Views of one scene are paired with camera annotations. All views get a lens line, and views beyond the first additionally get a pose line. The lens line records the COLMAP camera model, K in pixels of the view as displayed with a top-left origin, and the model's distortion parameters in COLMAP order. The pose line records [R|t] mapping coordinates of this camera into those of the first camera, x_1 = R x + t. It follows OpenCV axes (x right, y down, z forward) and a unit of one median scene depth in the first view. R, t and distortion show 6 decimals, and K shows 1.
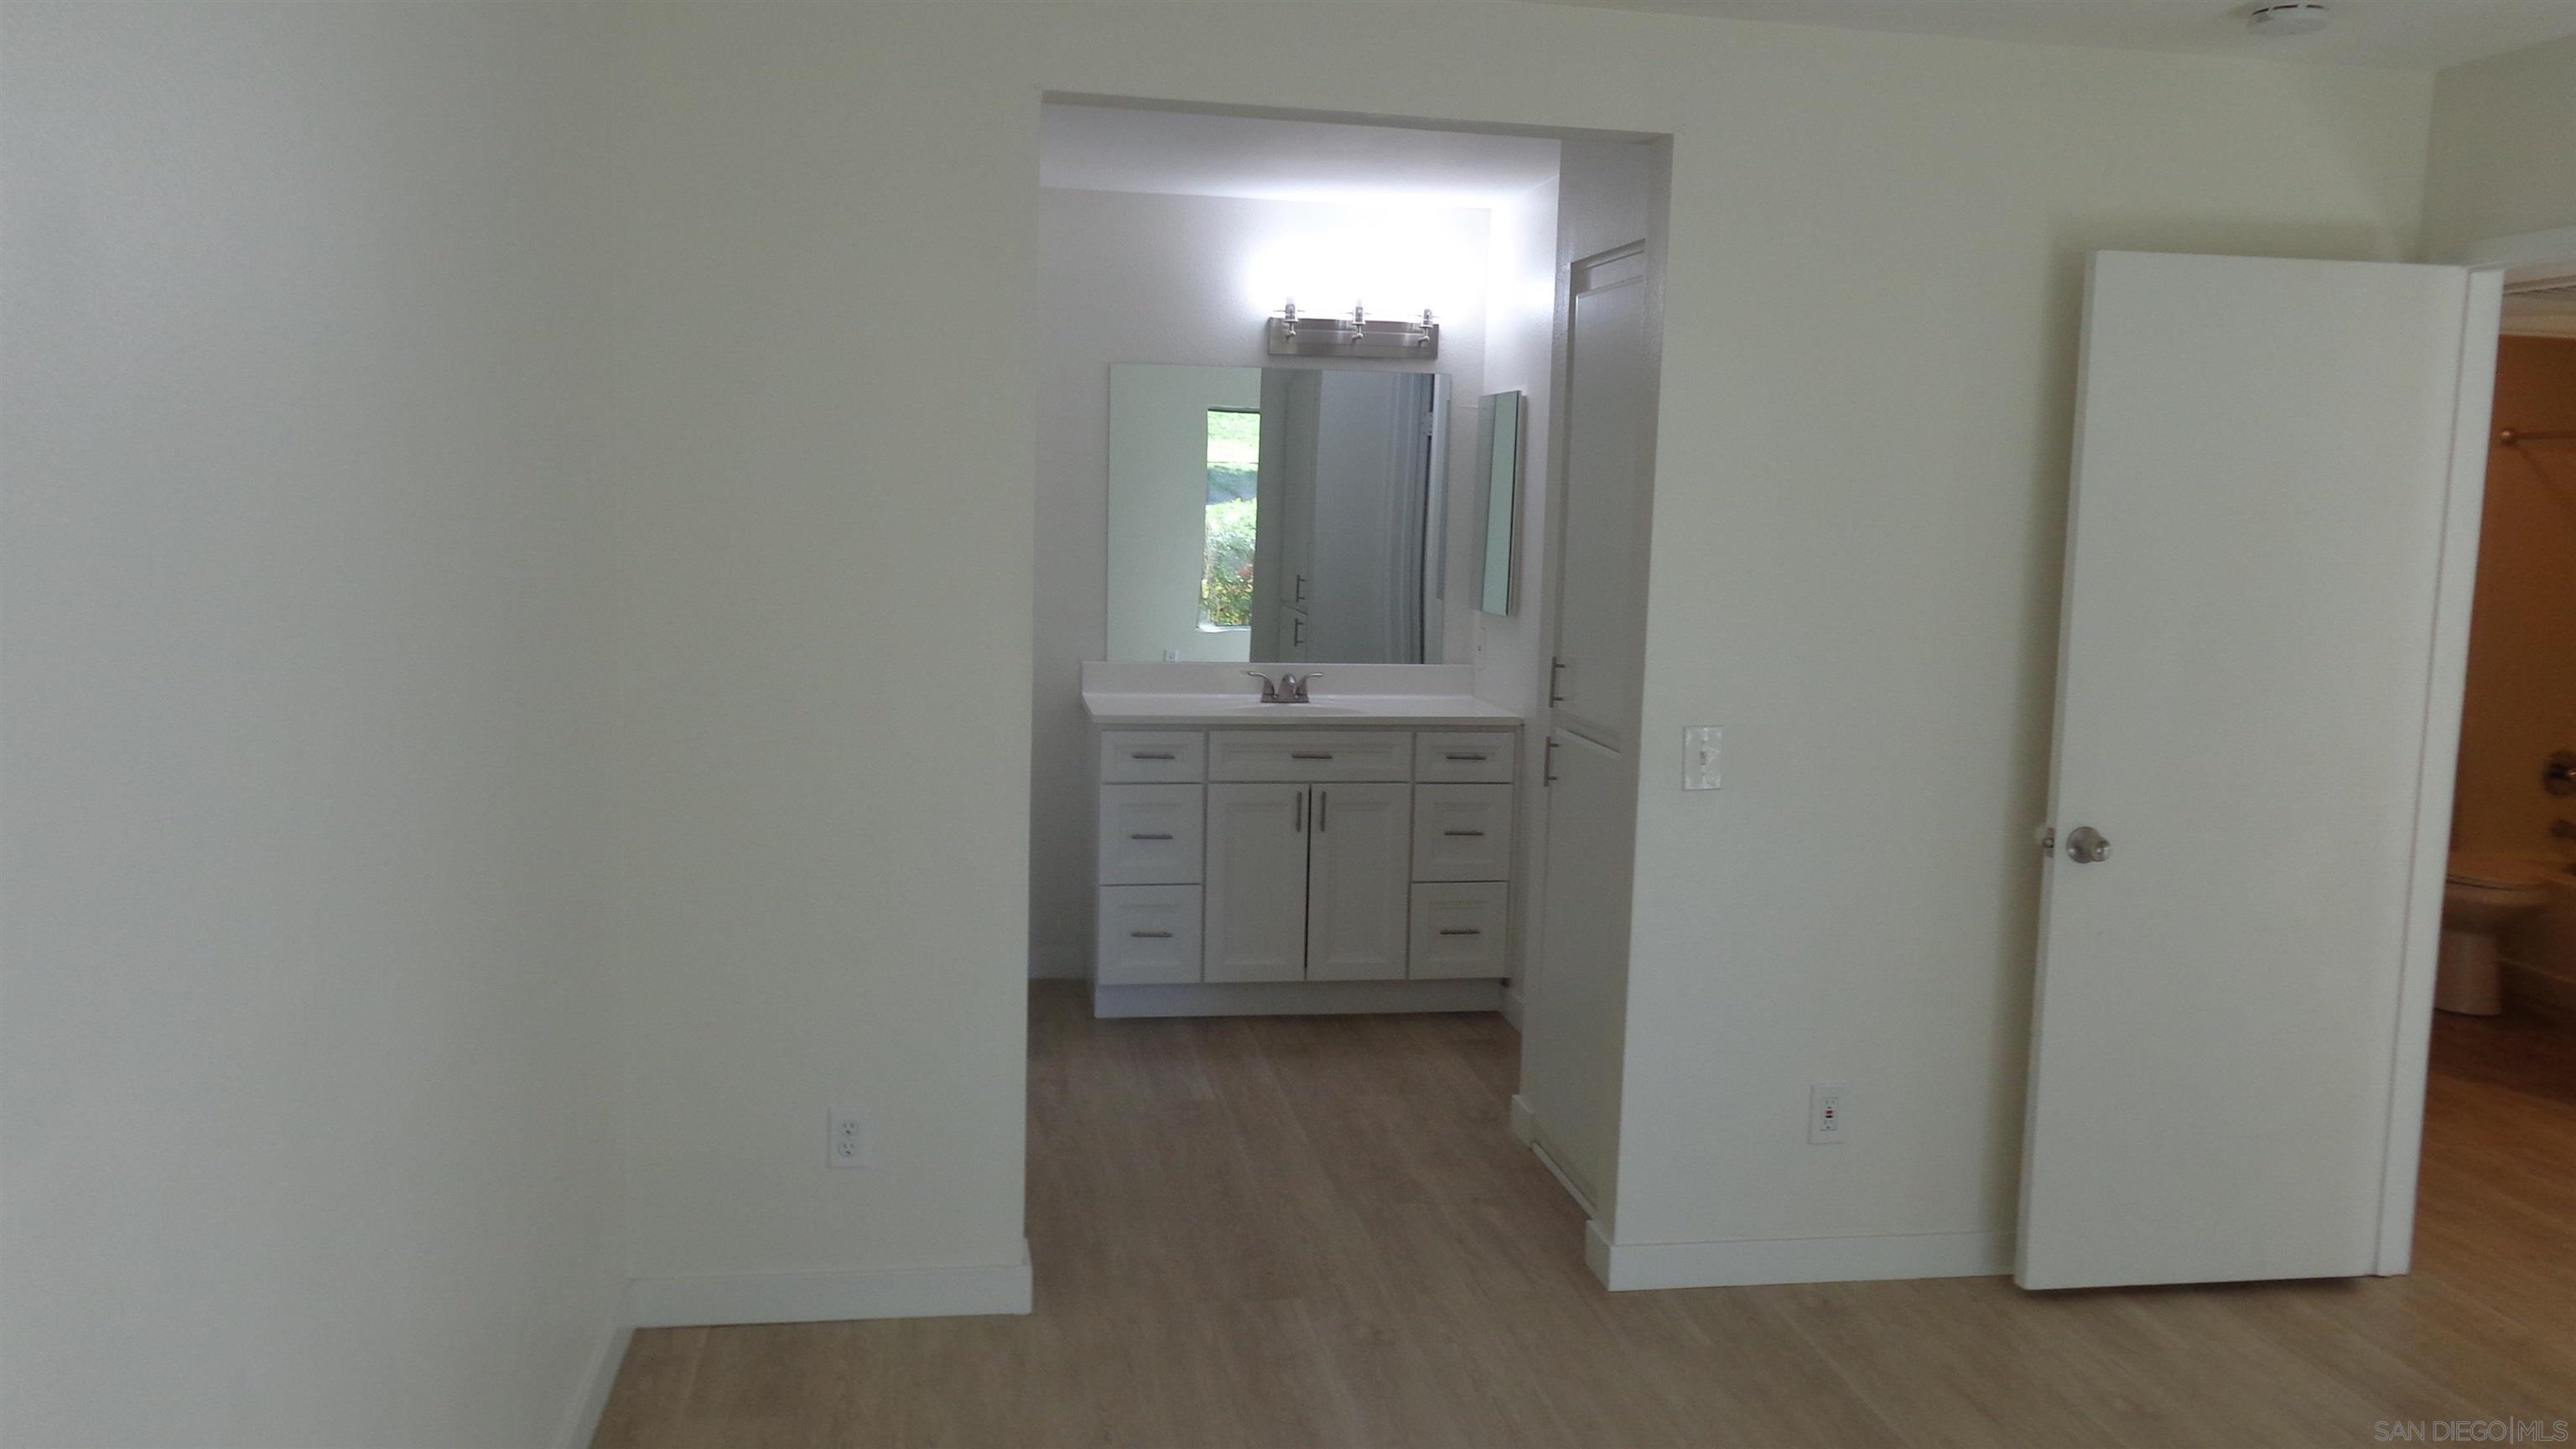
lens RADIAL K [[1922.9, 0, 1288.0], [0, 1922.9, 724.5], [0, 0, 1]] dist [-0.009534, -0.000627]
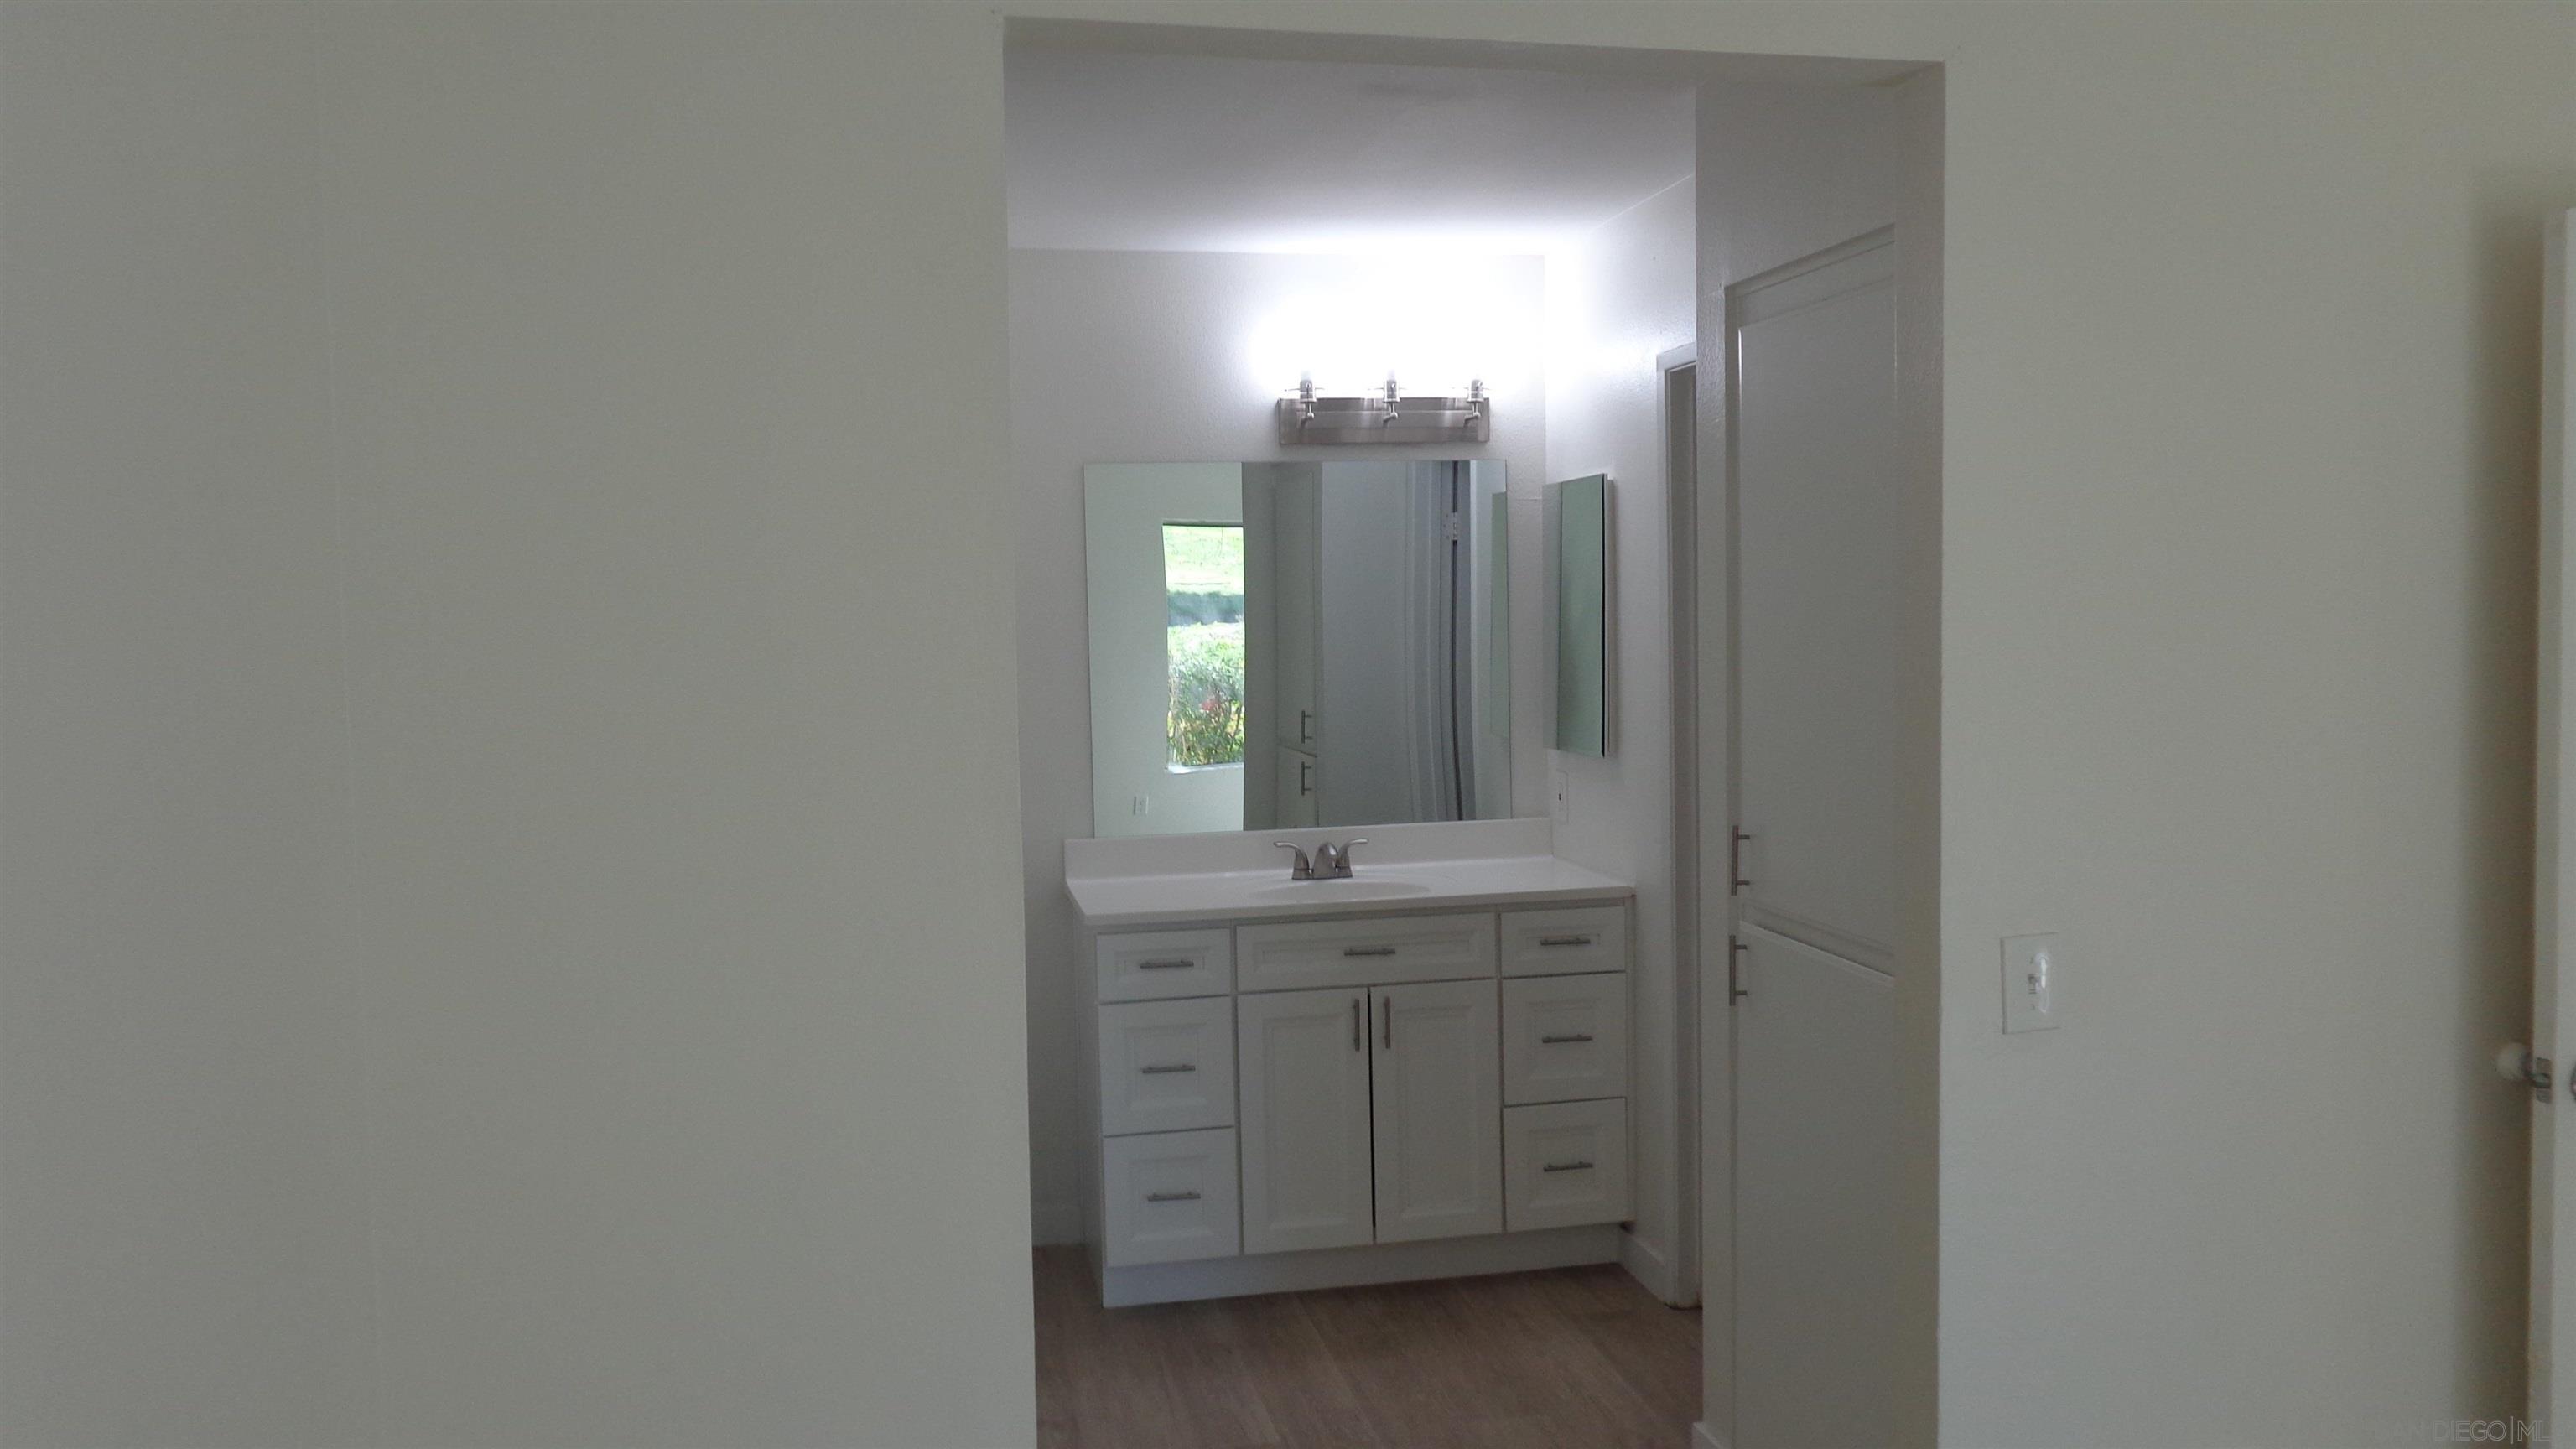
lens RADIAL K [[1922.9, 0, 1288.0], [0, 1922.9, 724.5], [0, 0, 1]] dist [-0.009534, -0.000627]
pose [[0.998445, -0.048273, 0.027894, -0.037046], [0.049879, 0.996947, -0.060079, -0.029584], [-0.024908, 0.061377, 0.997804, 0.220112]]
